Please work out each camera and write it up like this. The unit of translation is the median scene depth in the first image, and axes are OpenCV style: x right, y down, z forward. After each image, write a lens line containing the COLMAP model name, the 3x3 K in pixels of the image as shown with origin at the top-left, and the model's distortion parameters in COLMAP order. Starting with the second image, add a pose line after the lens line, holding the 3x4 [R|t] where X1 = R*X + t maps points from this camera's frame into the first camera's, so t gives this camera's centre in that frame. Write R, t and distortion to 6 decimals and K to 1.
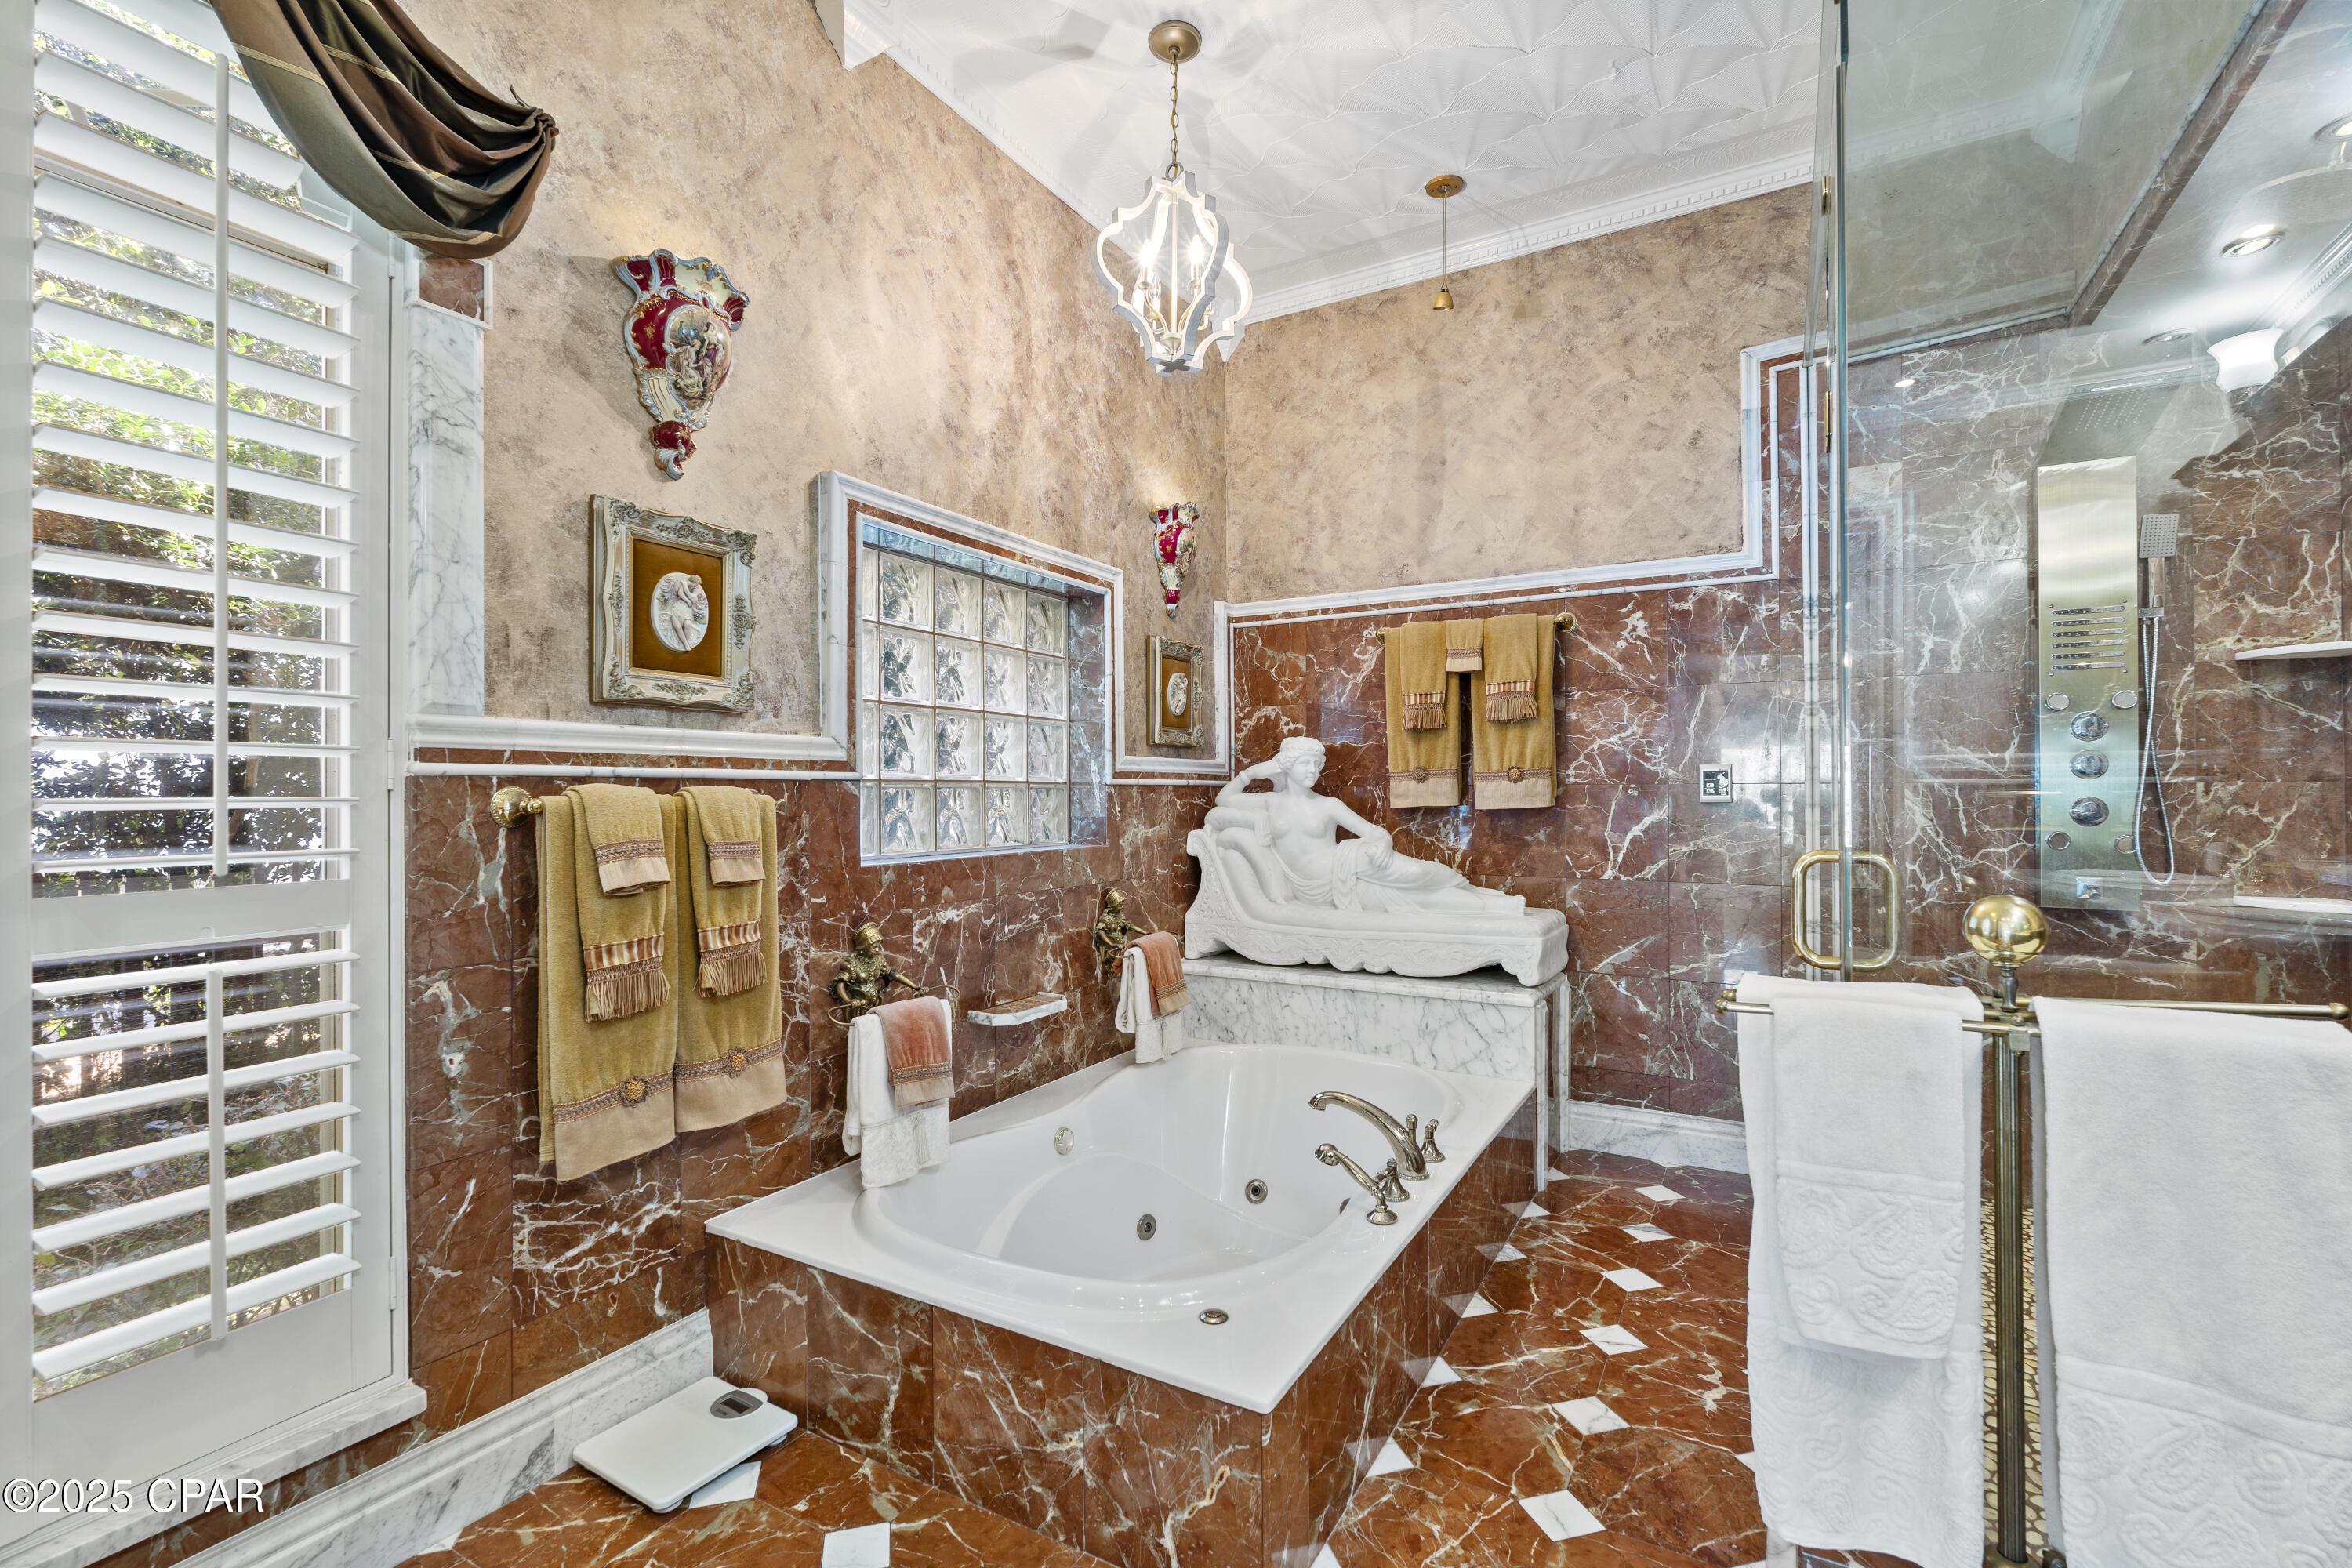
lens RADIAL K [[1036.9, 0, 1177.0], [0, 1036.9, 784.1], [0, 0, 1]] dist [-0.006674, 0.000696]
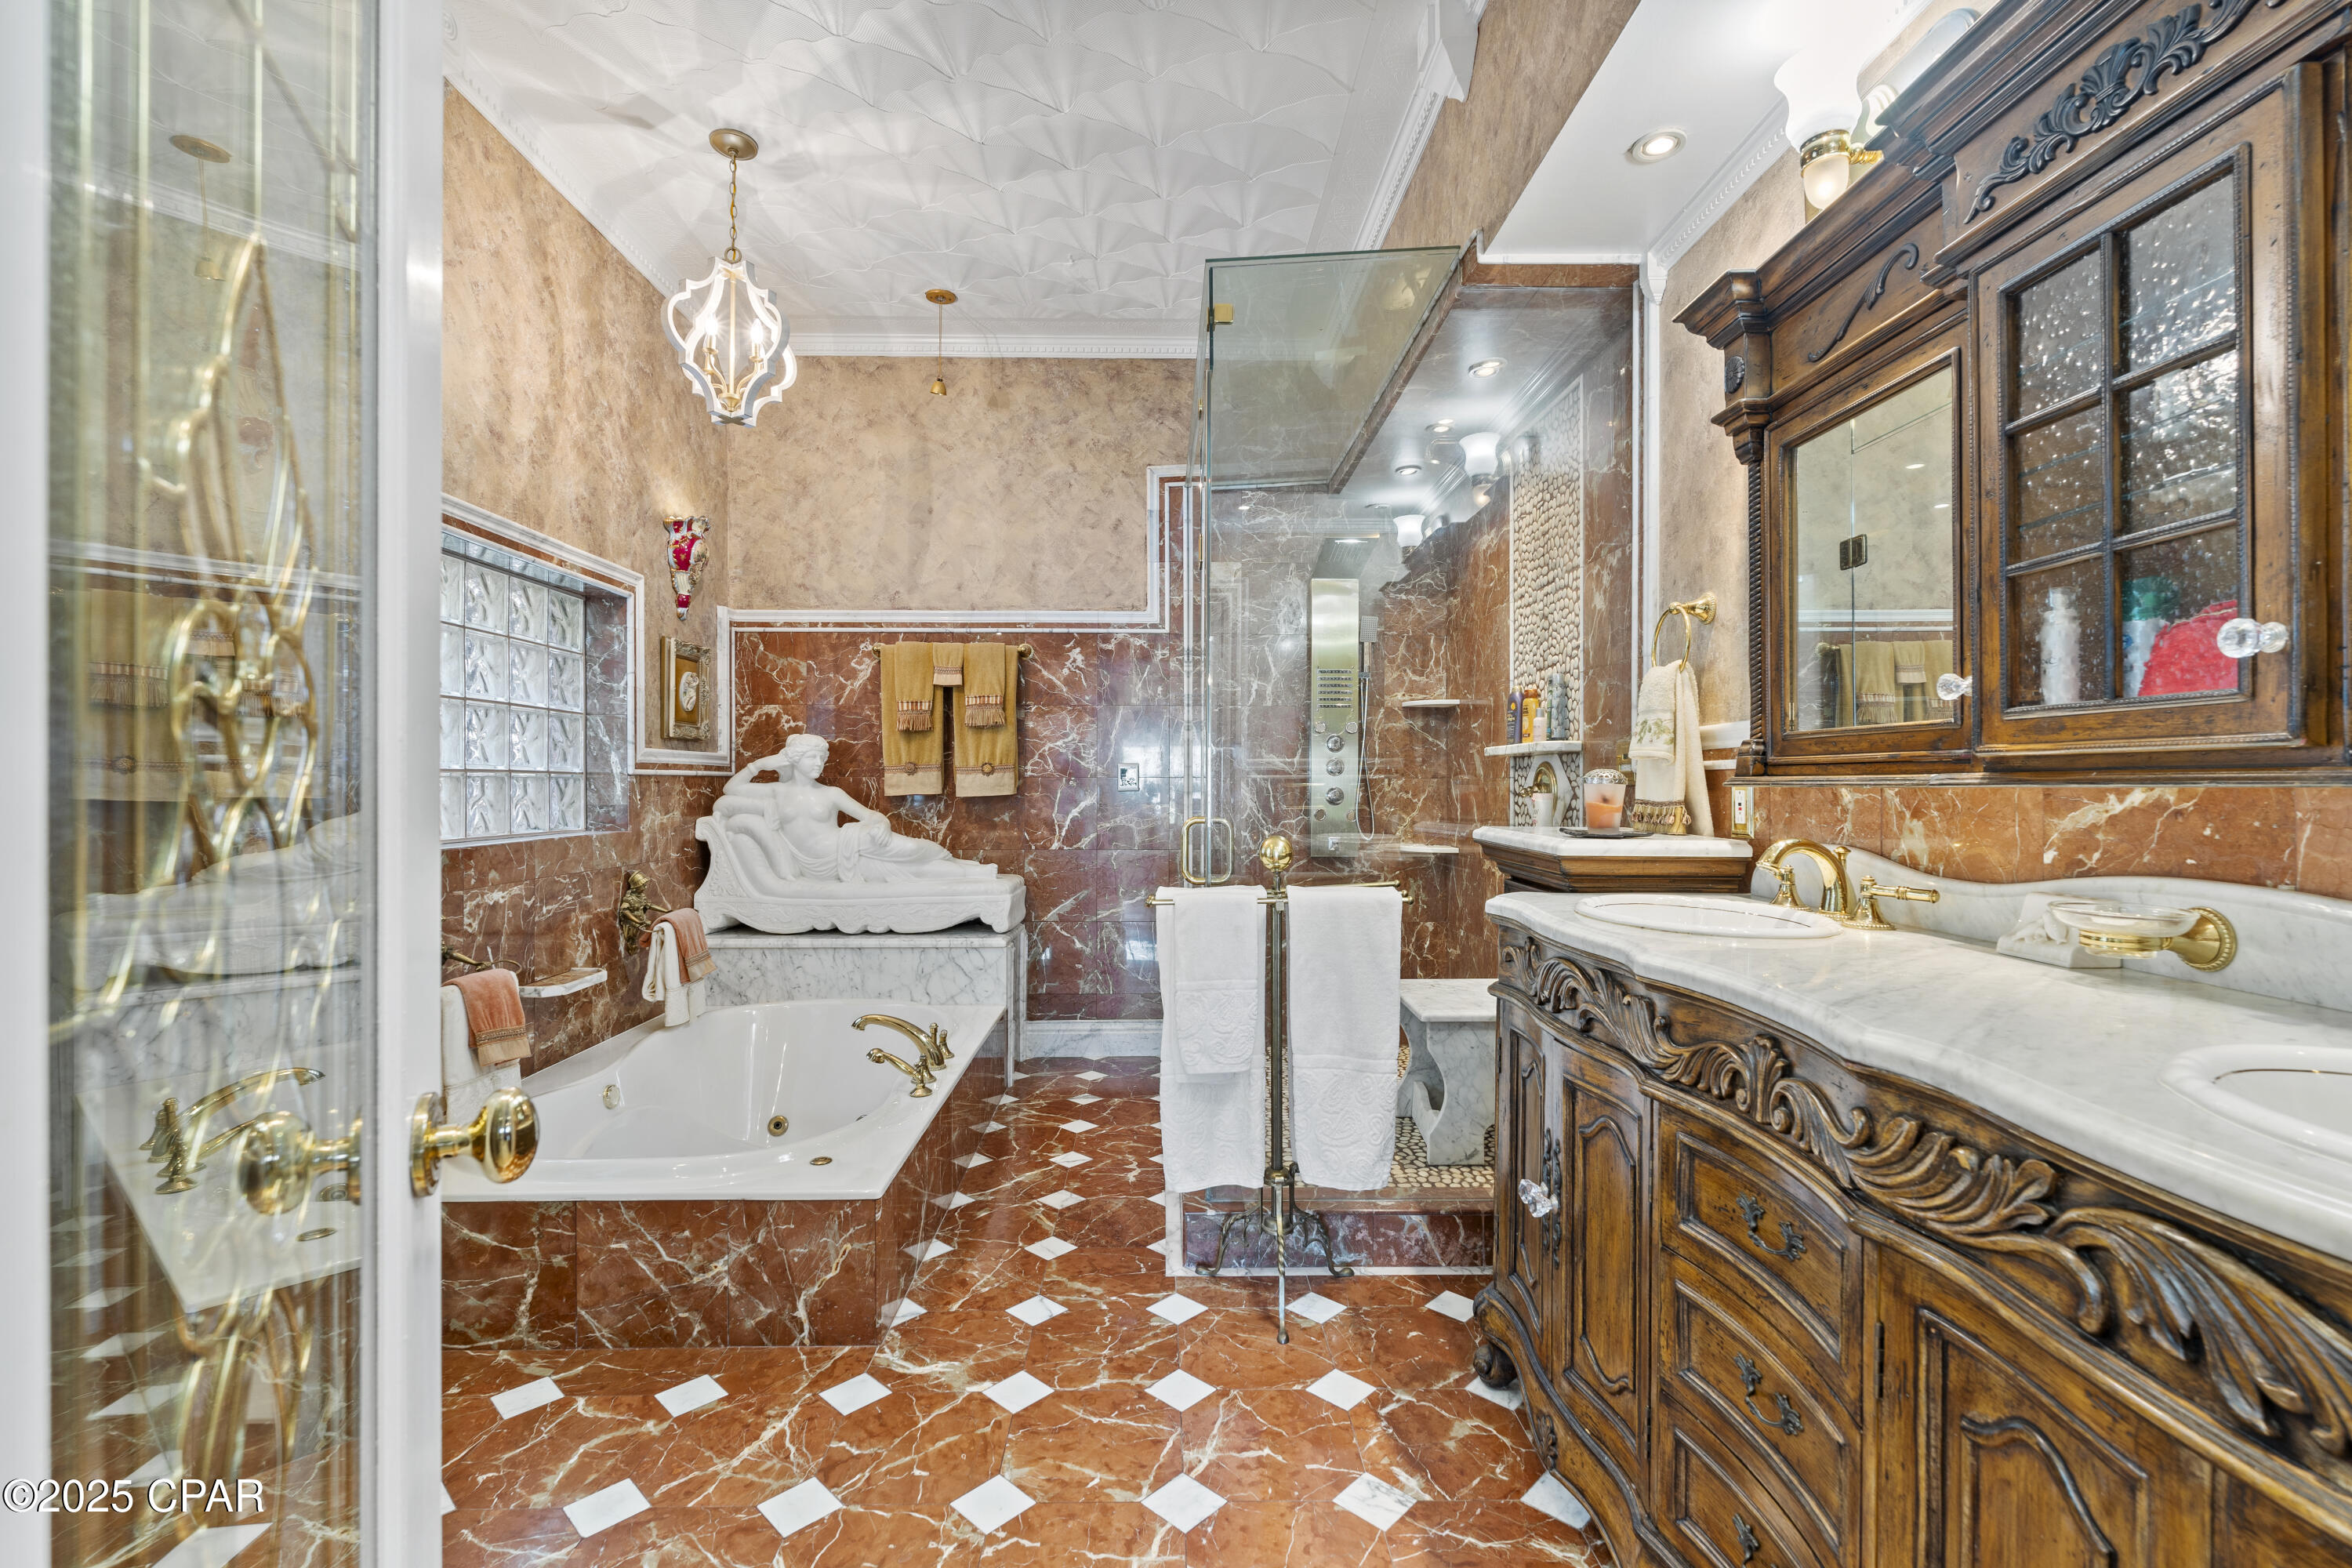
lens RADIAL K [[1036.9, 0, 1180.1], [0, 1036.9, 785.8], [0, 0, 1]] dist [-0.006674, 0.000696]
pose [[0.853723, 0.002090, 0.520723, -0.168368], [-0.007260, 0.999943, 0.007889, -0.000705], [-0.520677, -0.010516, 0.853689, -0.259485]]
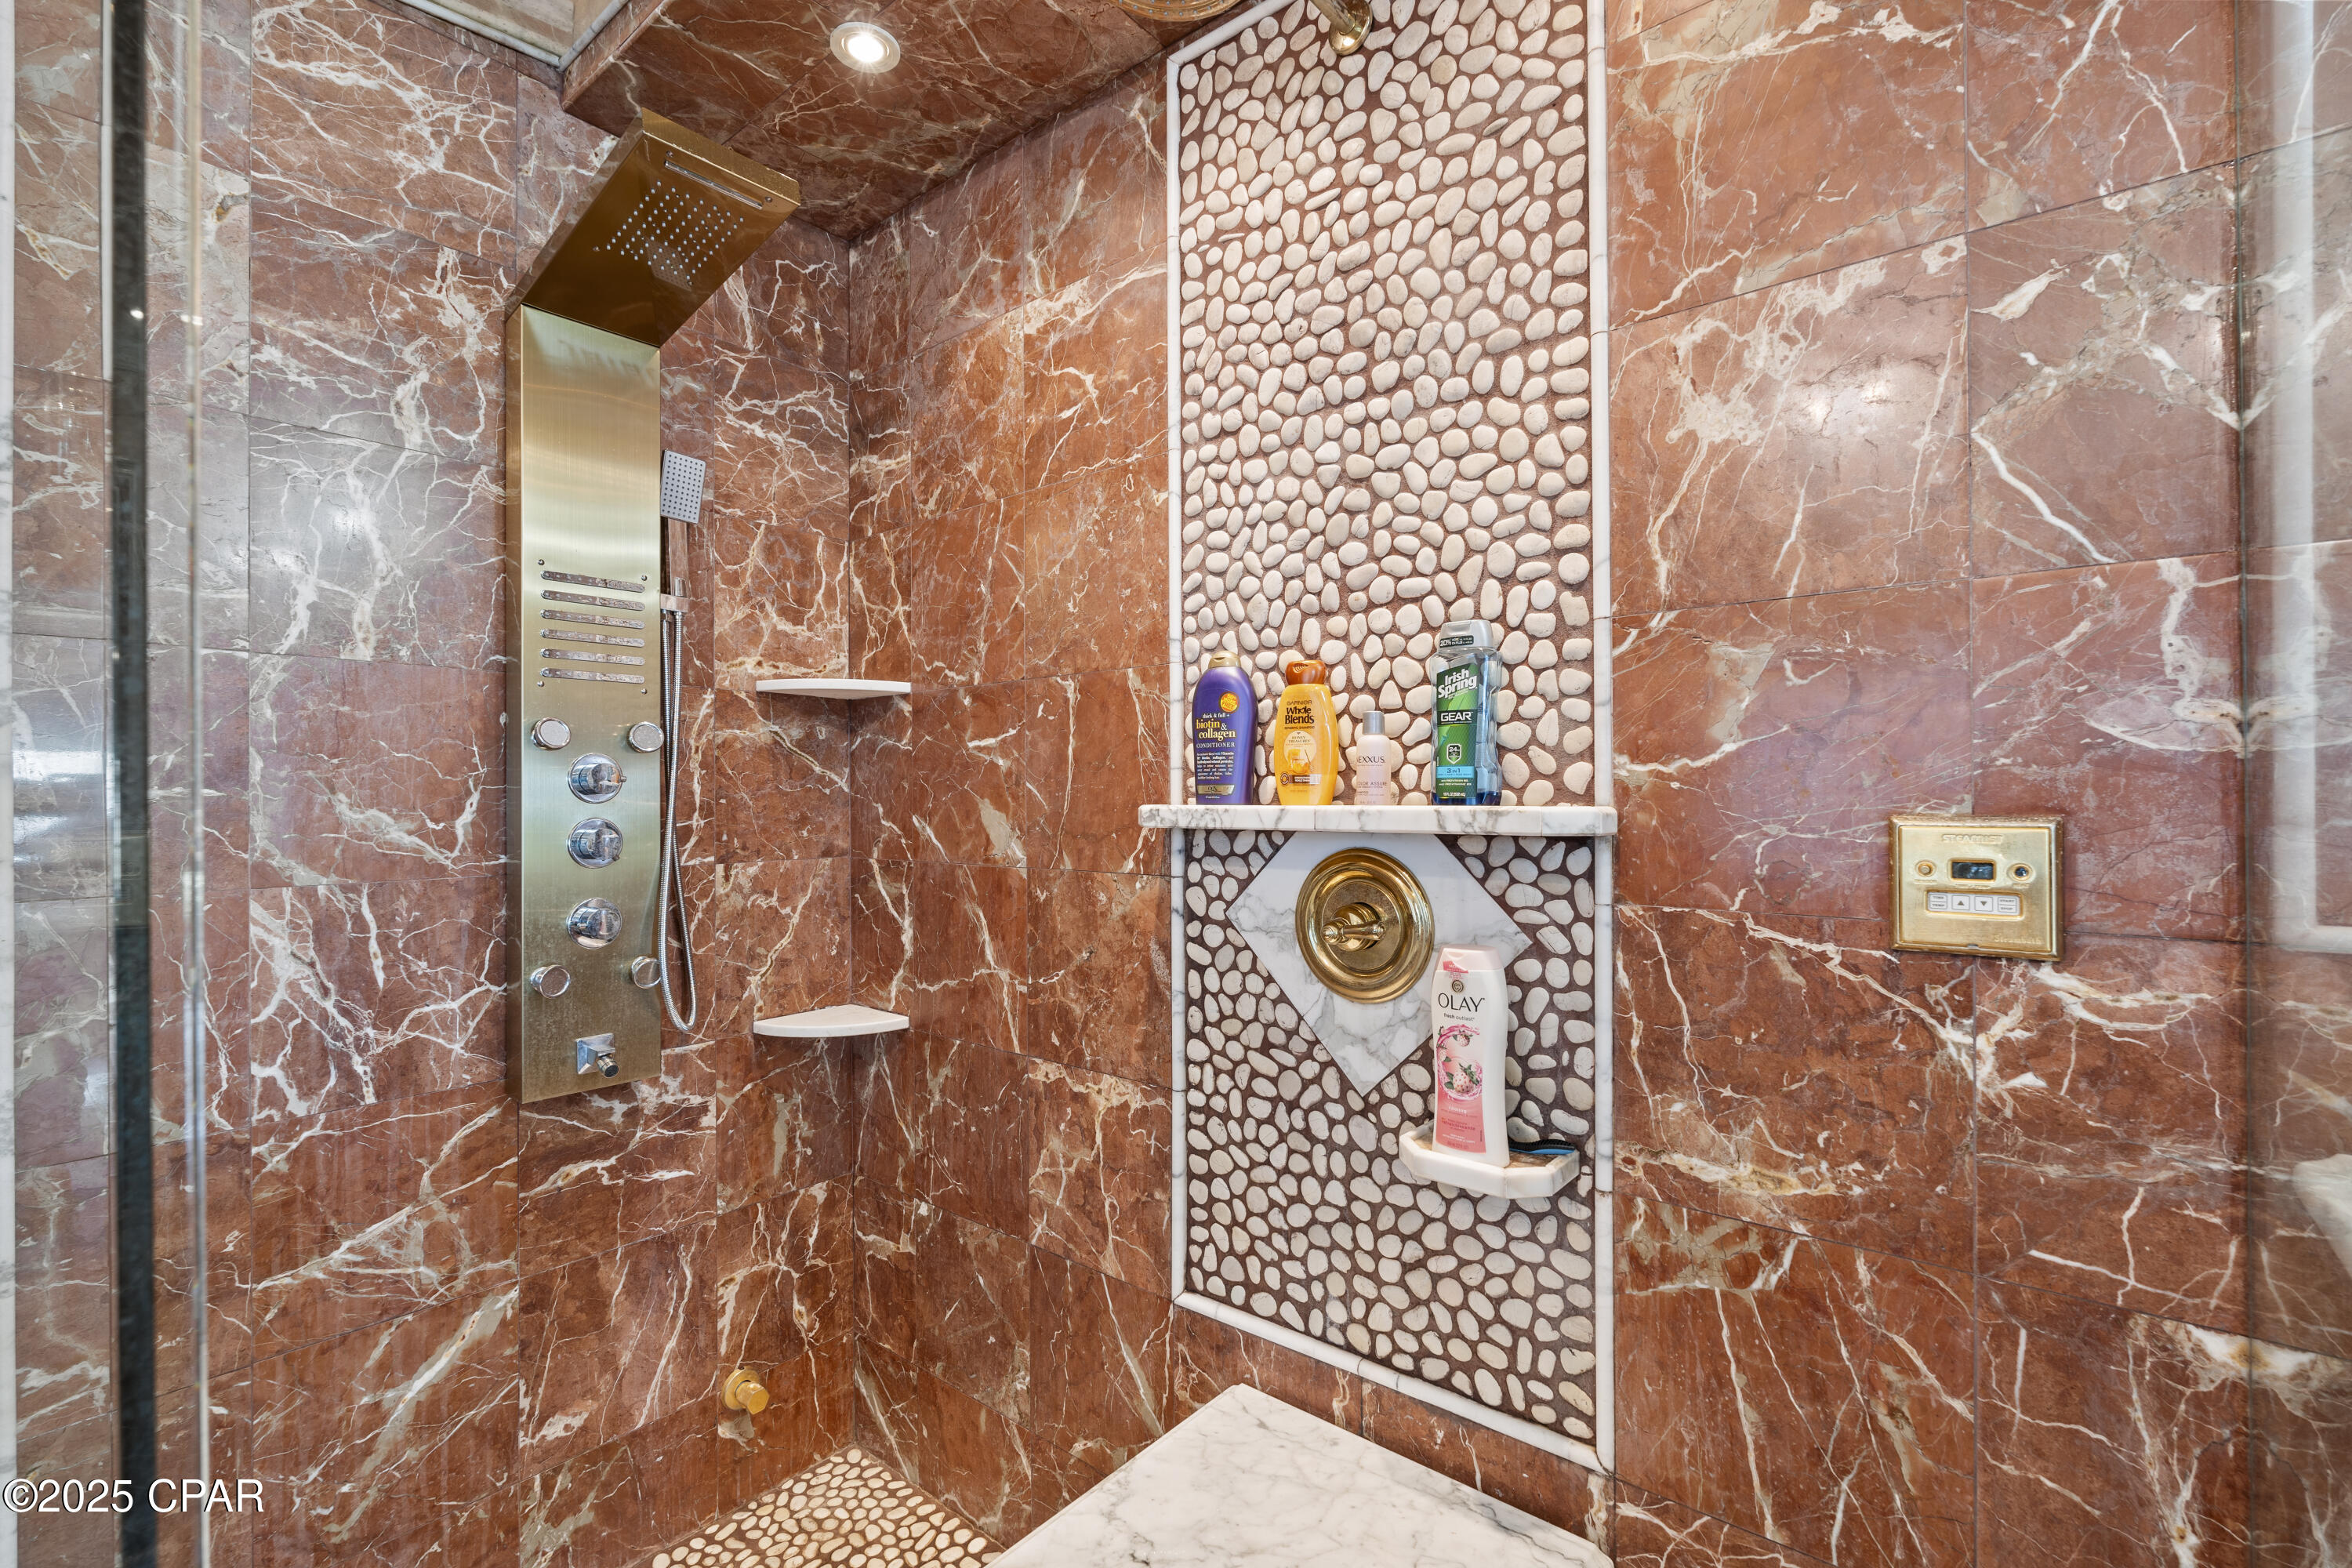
lens RADIAL K [[1036.9, 0, 1176.5], [0, 1036.9, 790.5], [0, 0, 1]] dist [-0.006674, 0.000696]
pose [[0.169610, 0.002779, 0.985507, 0.355345], [-0.004775, 0.999987, -0.001998, -0.049144], [-0.985500, -0.004367, 0.169621, 0.568014]]
